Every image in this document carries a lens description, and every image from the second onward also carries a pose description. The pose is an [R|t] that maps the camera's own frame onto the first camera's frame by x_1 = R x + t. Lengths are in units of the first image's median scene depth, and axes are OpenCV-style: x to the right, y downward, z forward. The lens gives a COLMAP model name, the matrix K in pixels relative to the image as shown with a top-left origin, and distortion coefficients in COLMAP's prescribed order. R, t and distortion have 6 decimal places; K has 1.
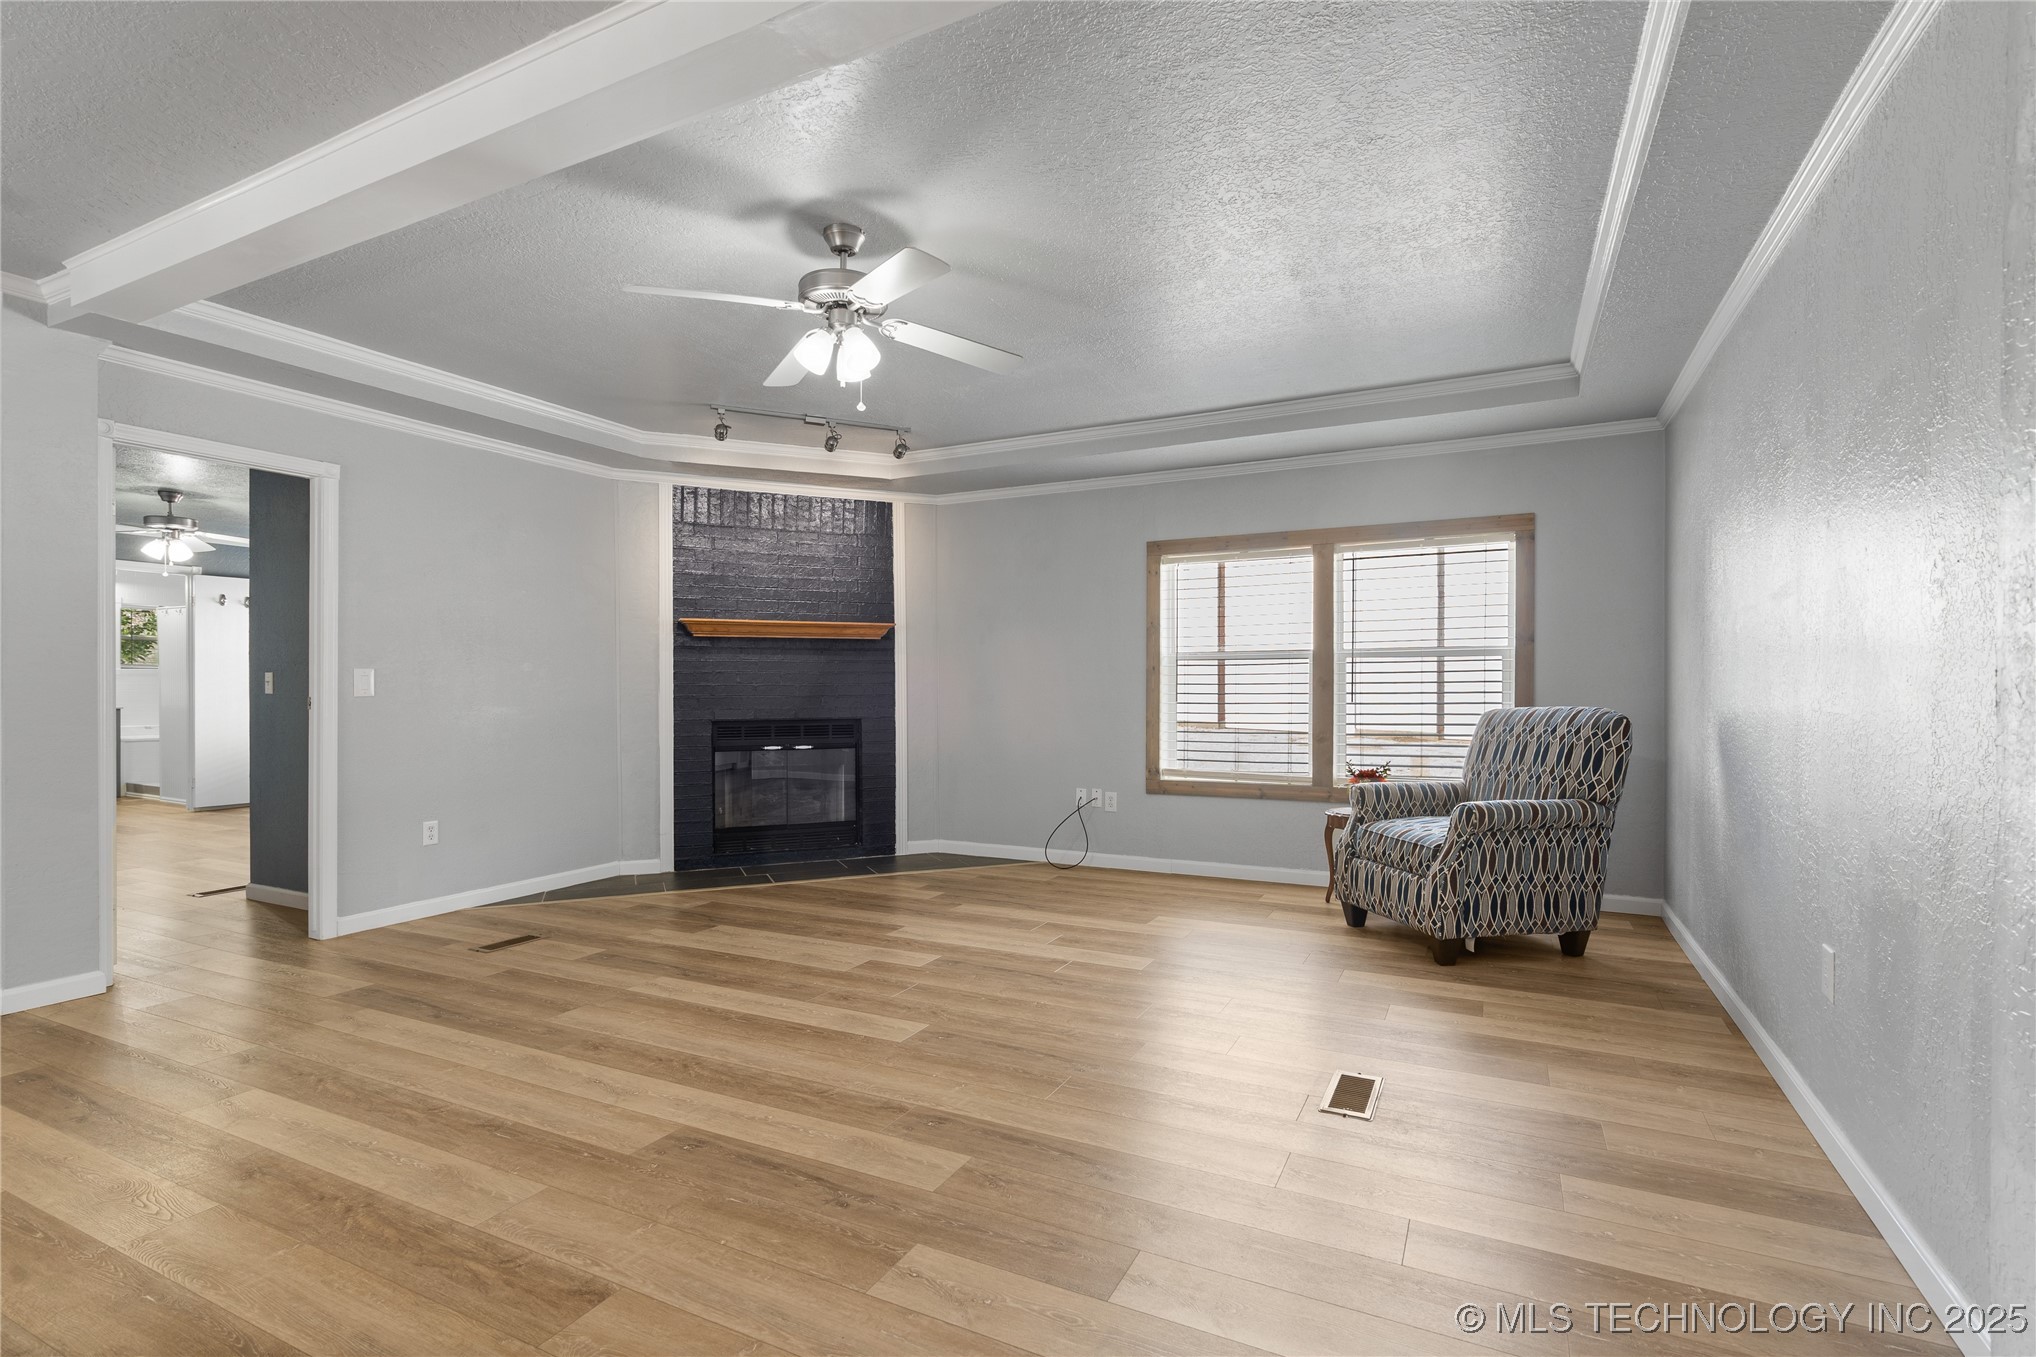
lens RADIAL K [[946.9, 0, 1022.7], [0, 946.9, 681.7], [0, 0, 1]] dist [-0.004974, 0.001954]
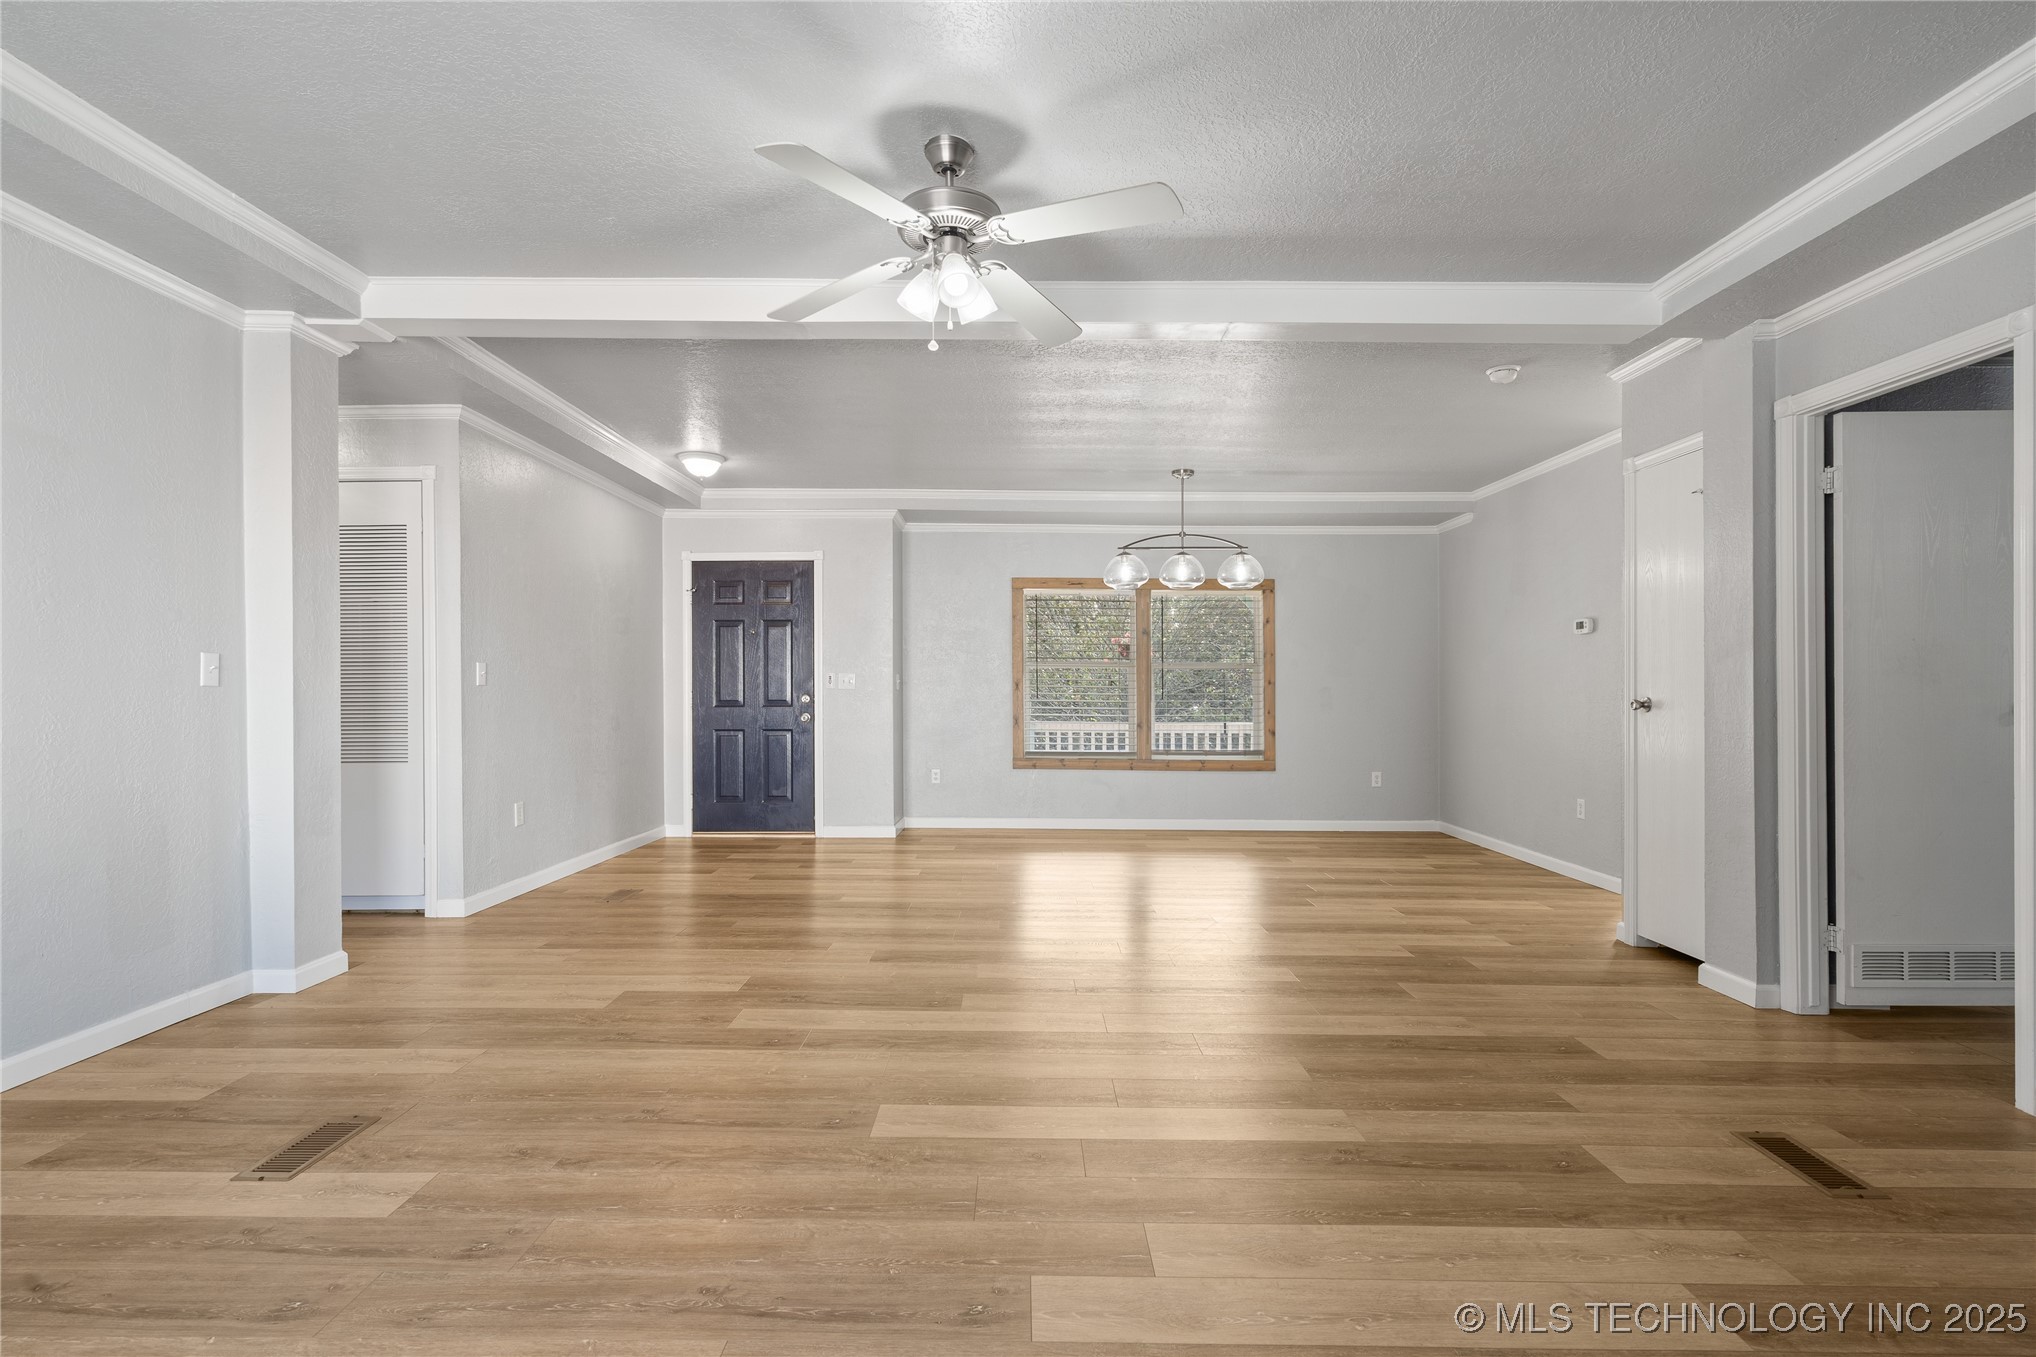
lens RADIAL K [[935.0, 0, 1019.3], [0, 935.0, 682.9], [0, 0, 1]] dist [-0.001501, -0.000398]
pose [[-0.892384, -0.006198, -0.451235, 0.094057], [-0.002269, 0.999955, -0.009248, 0.010292], [0.451272, -0.007229, -0.892357, 1.244166]]
